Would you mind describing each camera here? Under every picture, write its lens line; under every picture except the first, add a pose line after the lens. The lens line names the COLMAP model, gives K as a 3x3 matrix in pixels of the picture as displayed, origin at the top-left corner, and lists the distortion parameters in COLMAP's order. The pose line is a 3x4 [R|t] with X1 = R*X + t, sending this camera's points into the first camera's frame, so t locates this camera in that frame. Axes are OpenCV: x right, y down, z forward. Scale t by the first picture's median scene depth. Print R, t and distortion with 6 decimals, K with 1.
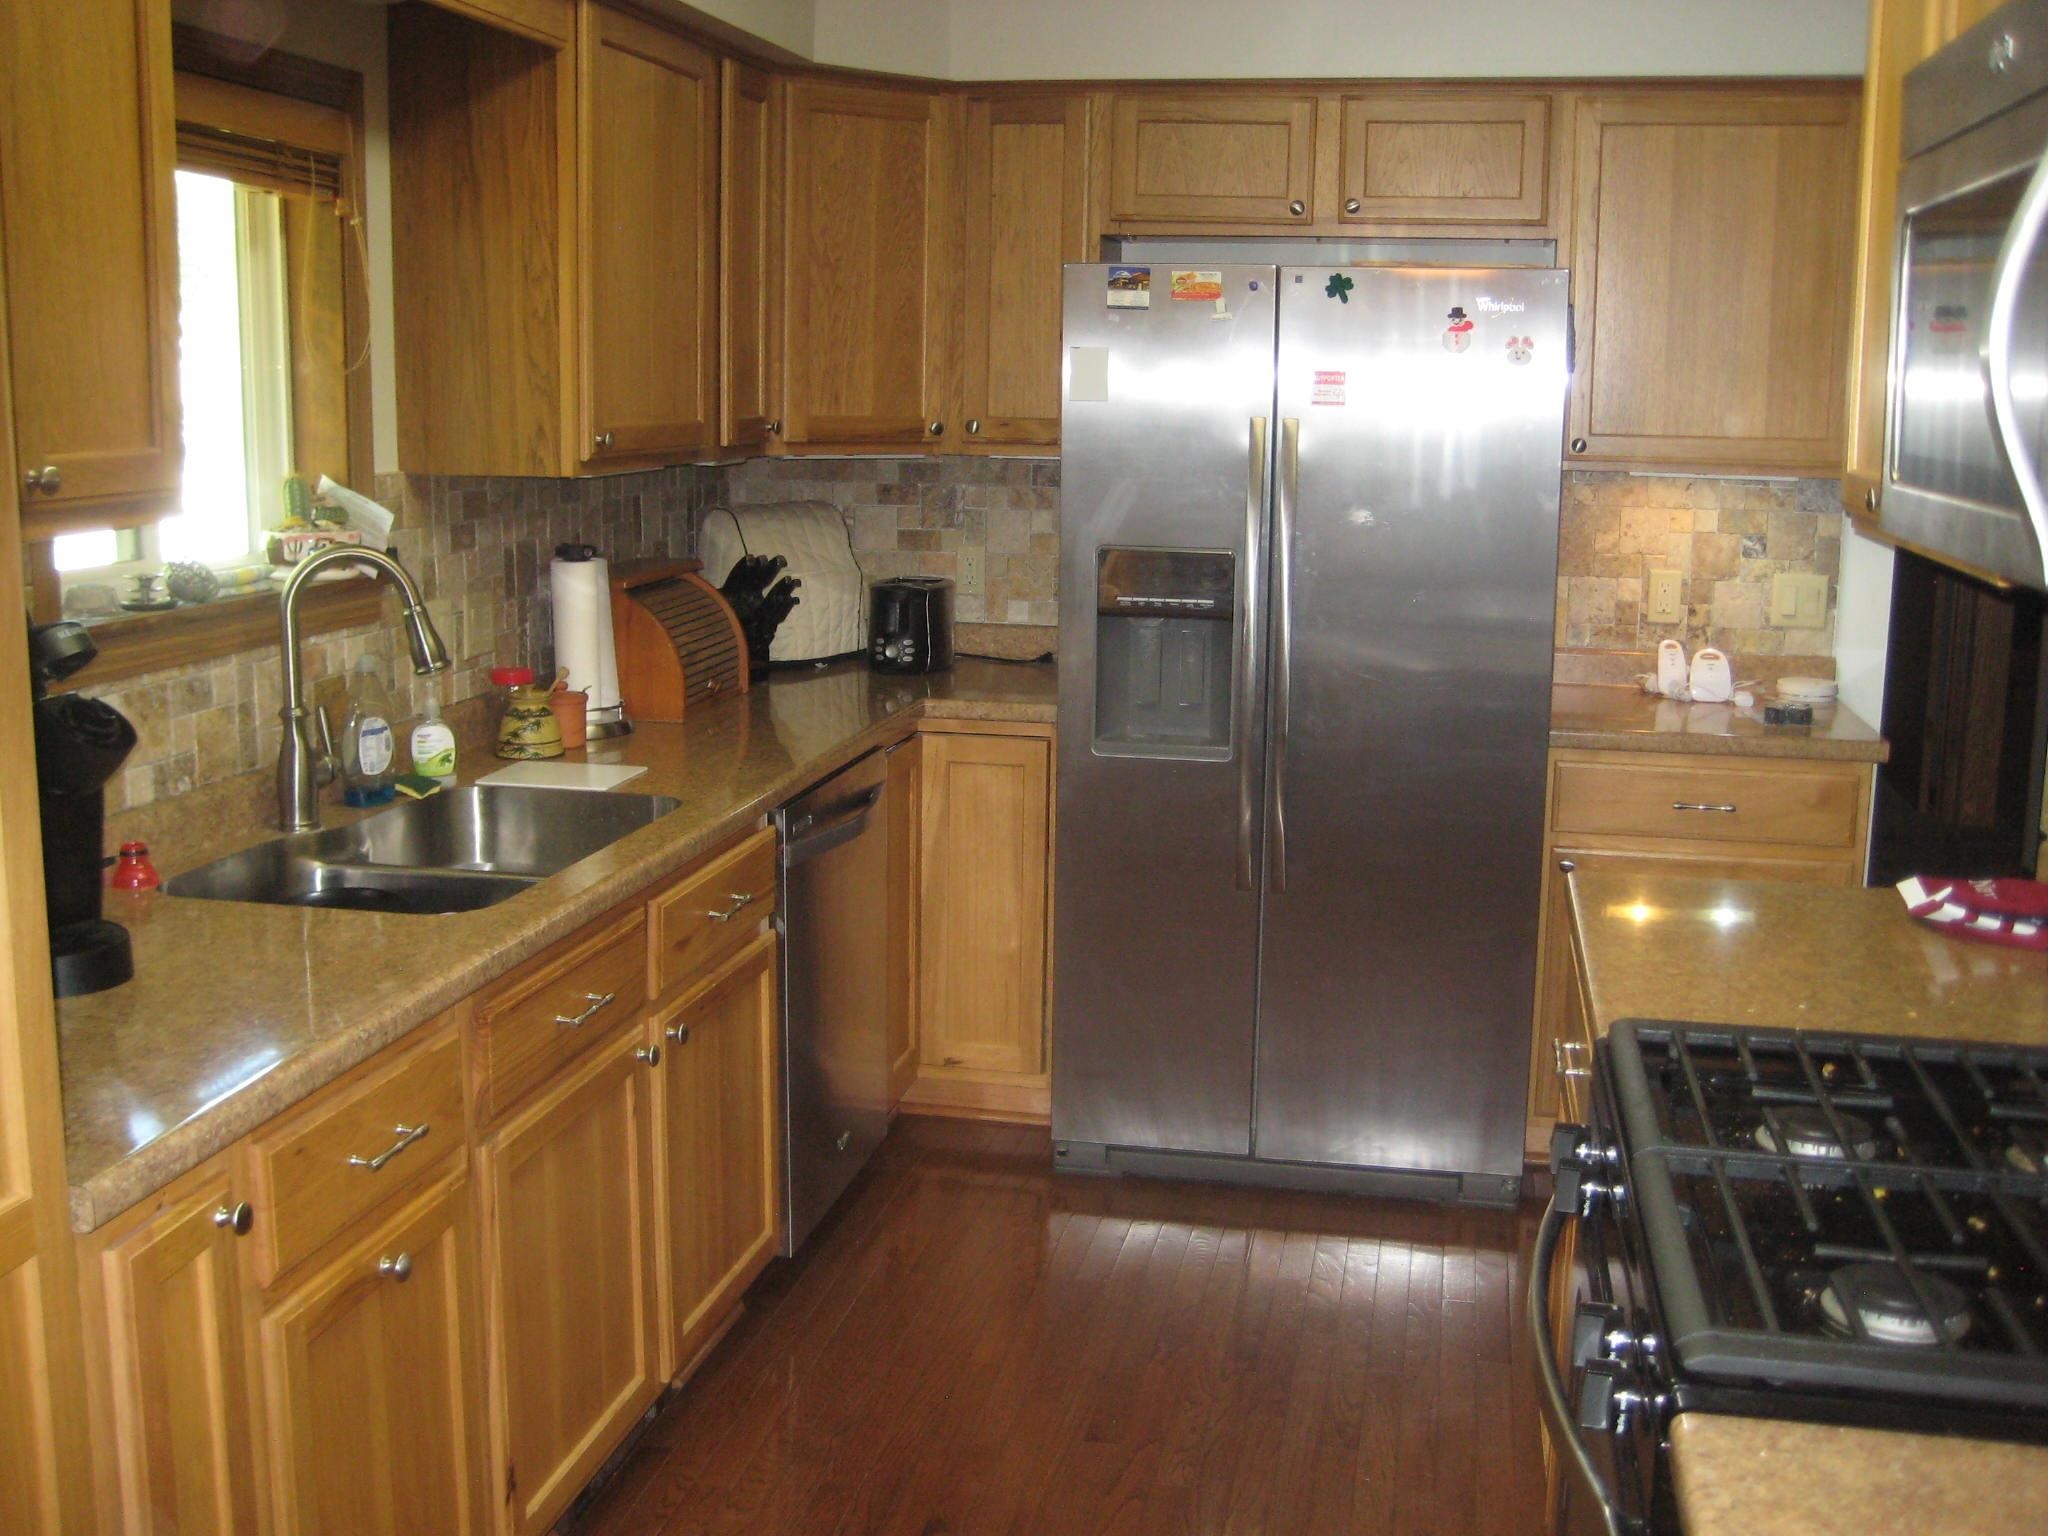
lens RADIAL K [[2127.3, 0, 1015.1], [0, 2127.3, 761.1], [0, 0, 1]] dist [-0.160124, 0.204982]
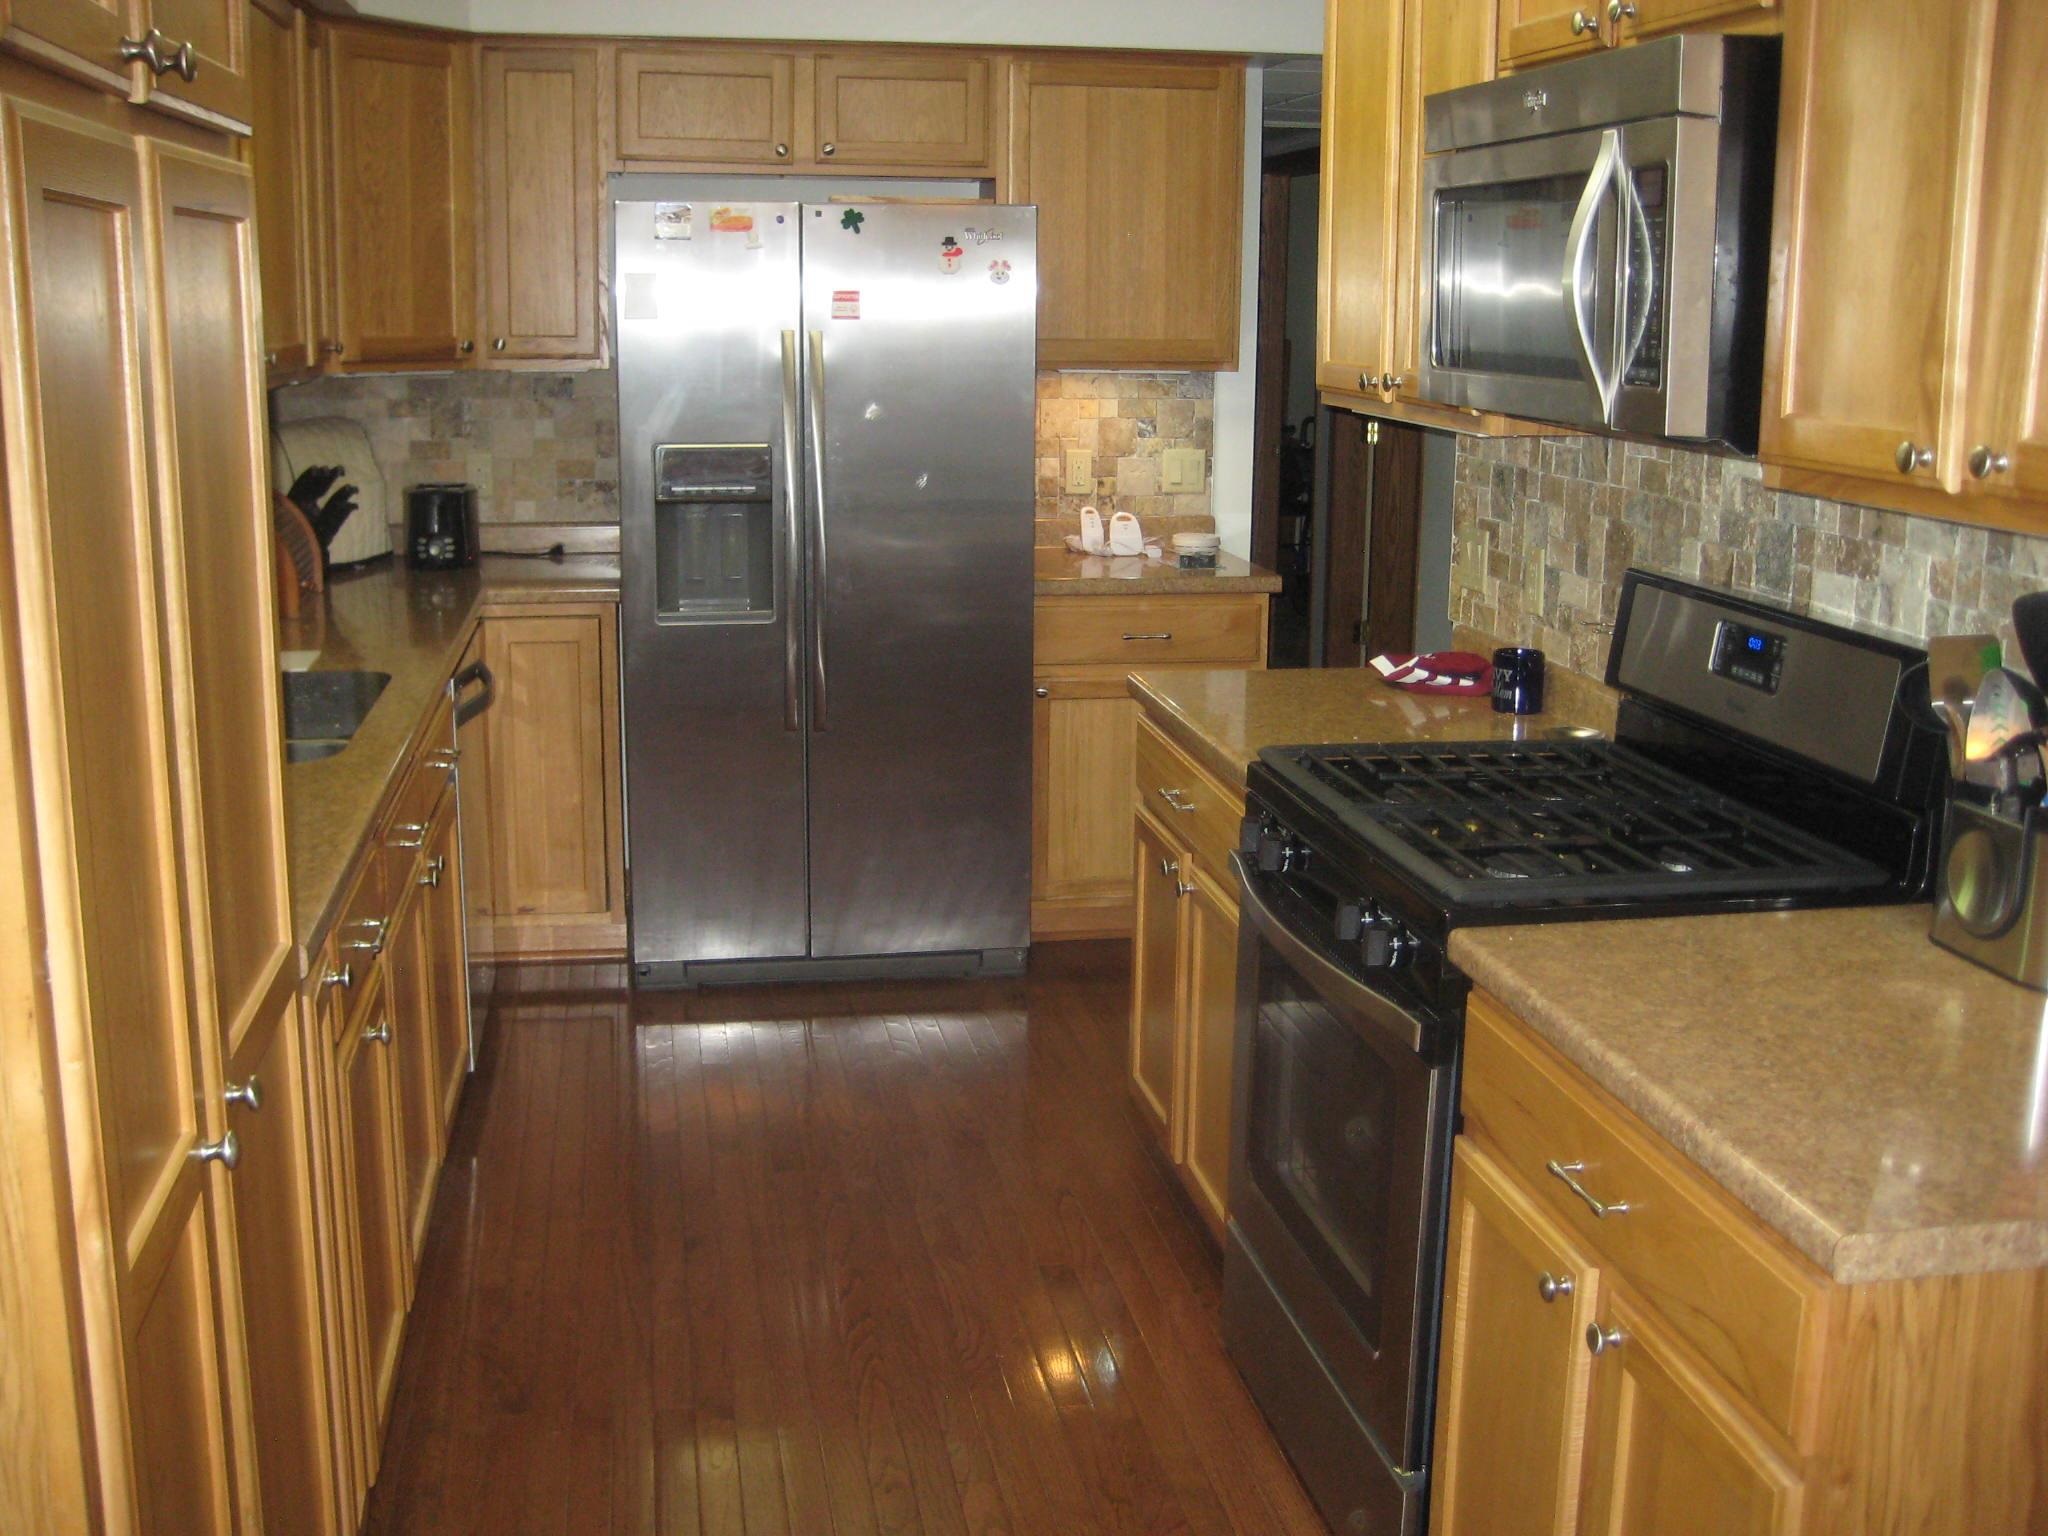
lens RADIAL K [[2127.3, 0, 1015.1], [0, 2127.3, 761.1], [0, 0, 1]] dist [-0.160124, 0.204982]
pose [[0.928602, -0.082341, 0.361825, -0.192377], [0.067439, 0.996280, 0.053648, 0.021038], [-0.364897, -0.025417, 0.930701, -0.139990]]
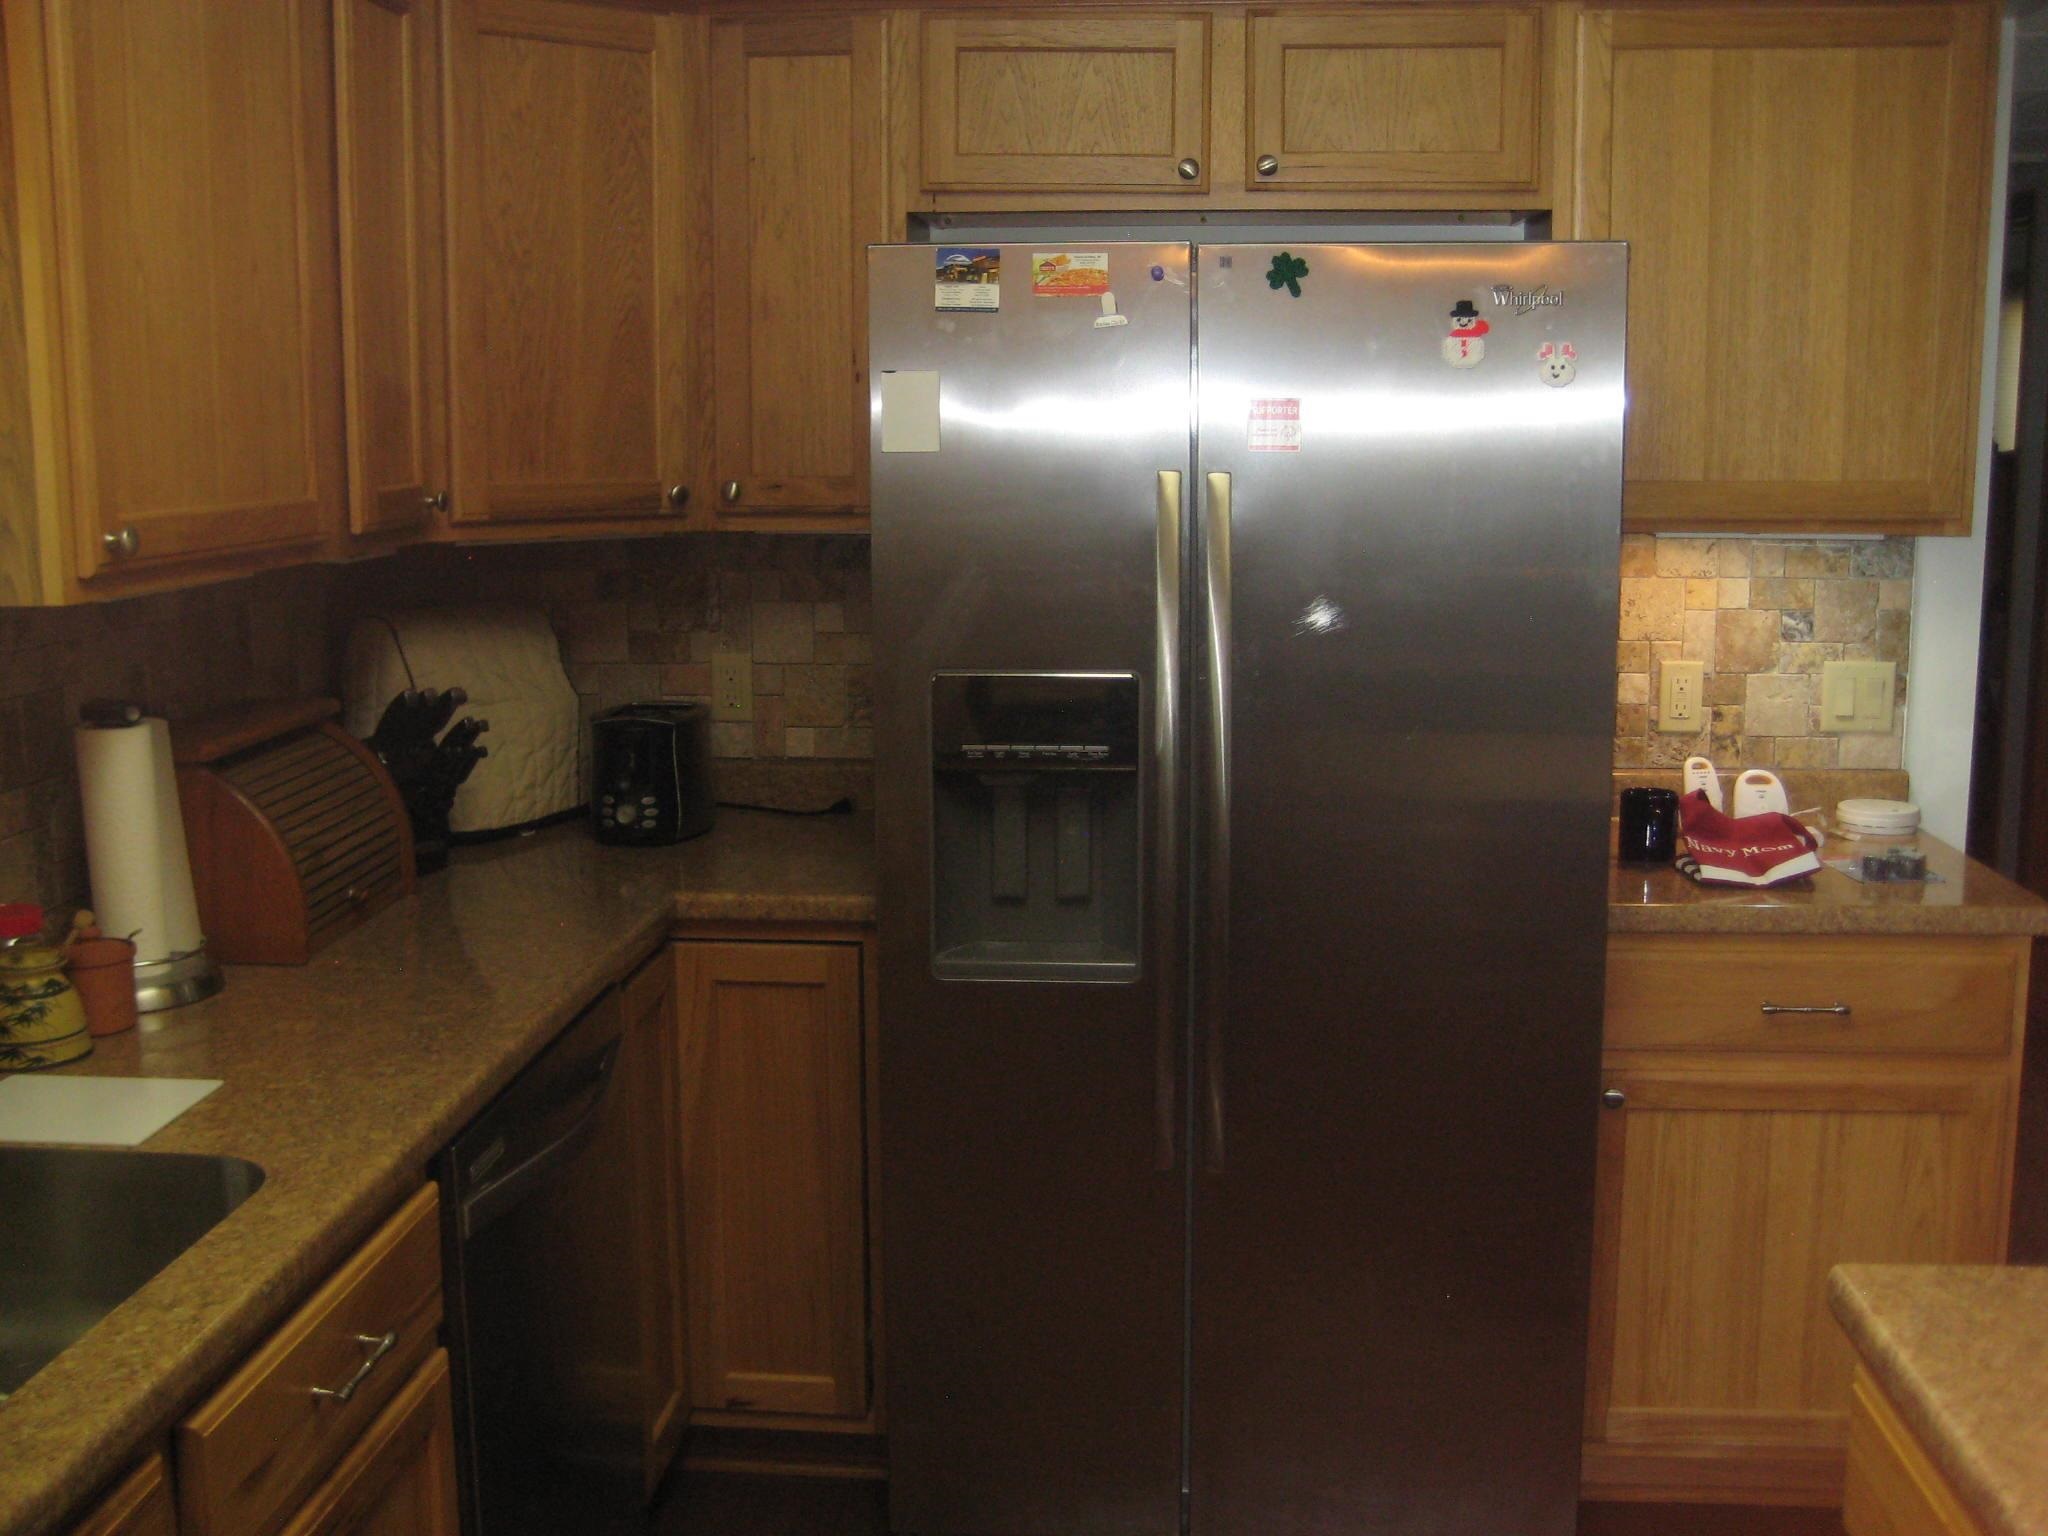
lens RADIAL K [[2127.3, 0, 1015.1], [0, 2127.3, 761.1], [0, 0, 1]] dist [-0.160124, 0.204982]
pose [[0.992112, -0.036904, 0.119796, -0.014383], [0.039024, 0.999120, -0.015397, -0.056408], [-0.119123, 0.019951, 0.992679, 0.309194]]
